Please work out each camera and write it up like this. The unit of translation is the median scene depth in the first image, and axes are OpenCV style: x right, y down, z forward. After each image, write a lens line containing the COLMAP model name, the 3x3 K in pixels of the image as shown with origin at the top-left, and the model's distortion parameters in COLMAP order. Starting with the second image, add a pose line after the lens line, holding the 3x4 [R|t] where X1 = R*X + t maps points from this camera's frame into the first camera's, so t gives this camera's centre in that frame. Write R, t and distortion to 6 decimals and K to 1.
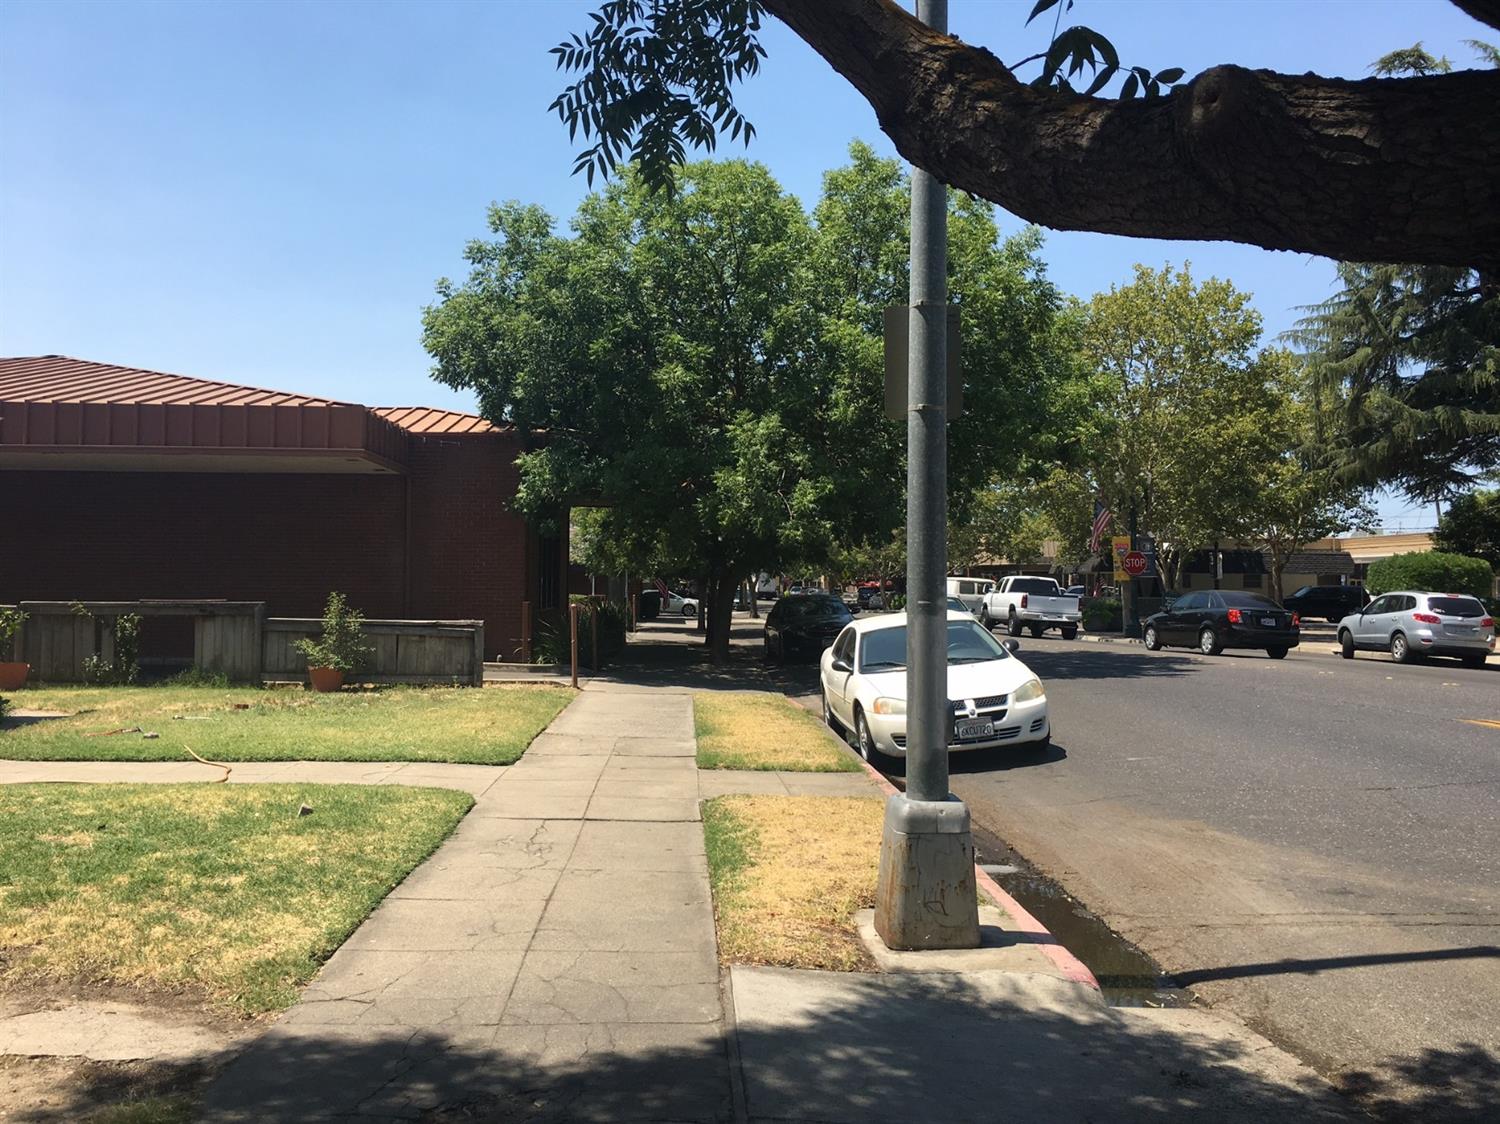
lens RADIAL K [[1266.9, 0, 750.0], [0, 1266.9, 562.0], [0, 0, 1]] dist [0.065190, -0.096042]
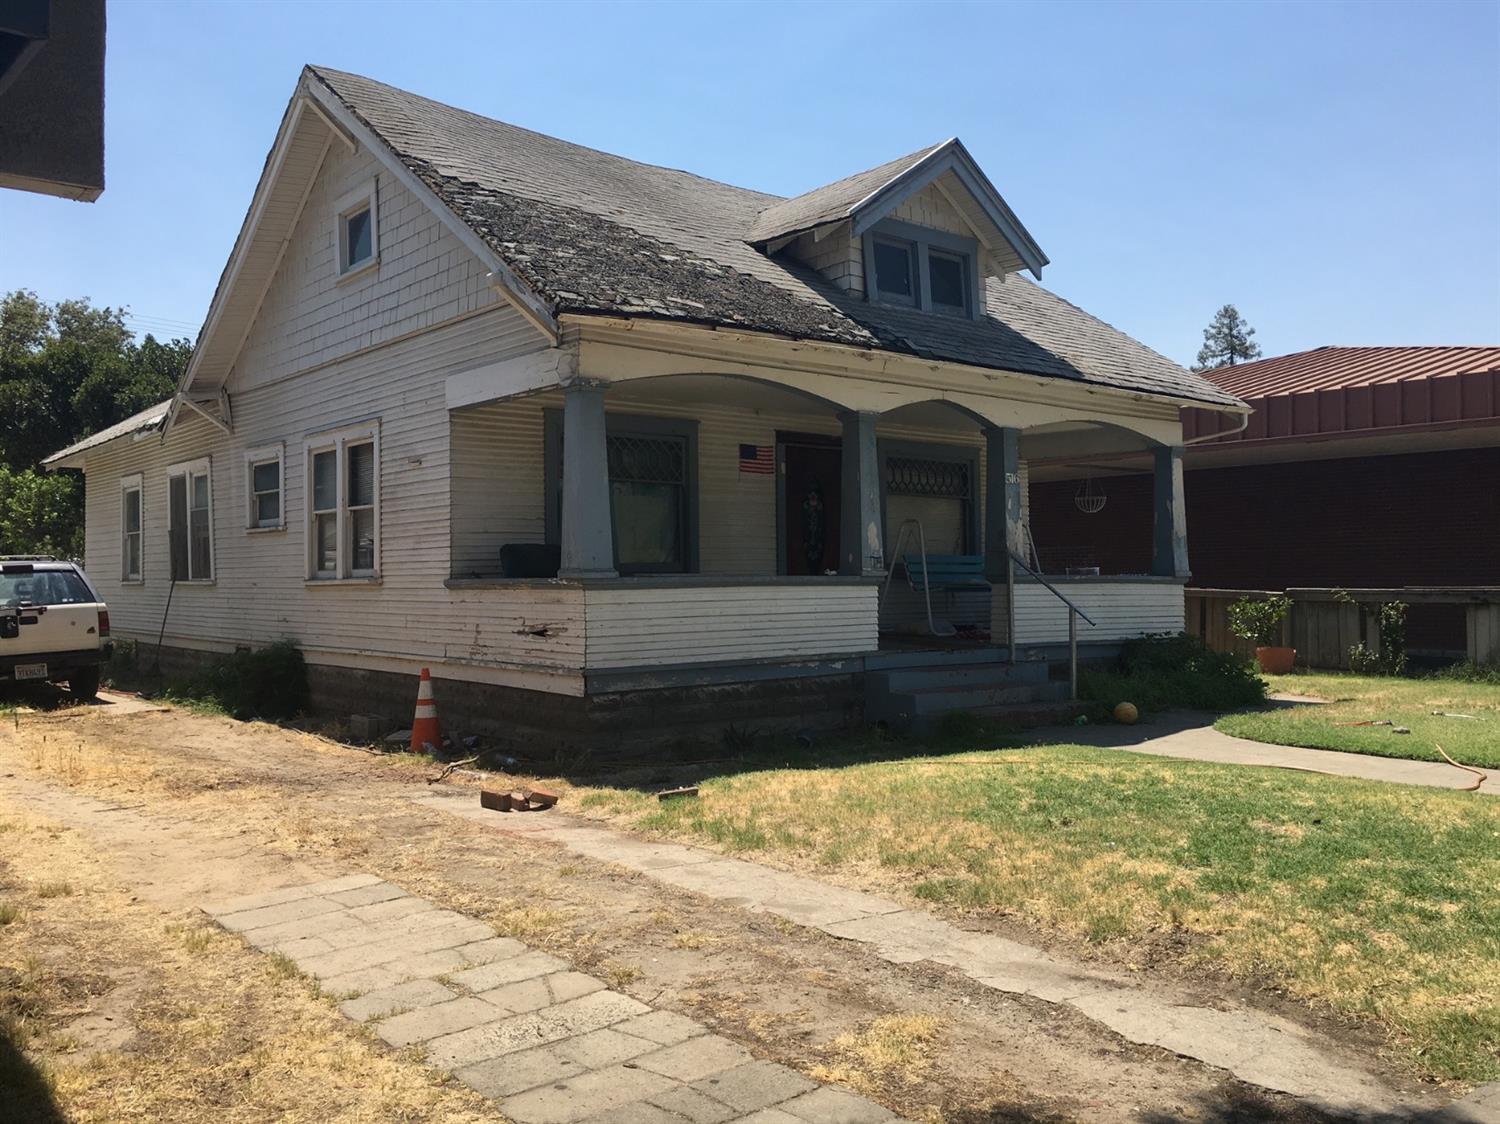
lens RADIAL K [[1266.9, 0, 750.0], [0, 1266.9, 562.0], [0, 0, 1]] dist [0.065190, -0.096042]
pose [[0.586855, -0.019027, -0.809468, 0.021102], [0.024489, 0.999684, -0.005743, 0.014399], [0.809321, -0.016453, 0.587136, 0.147528]]
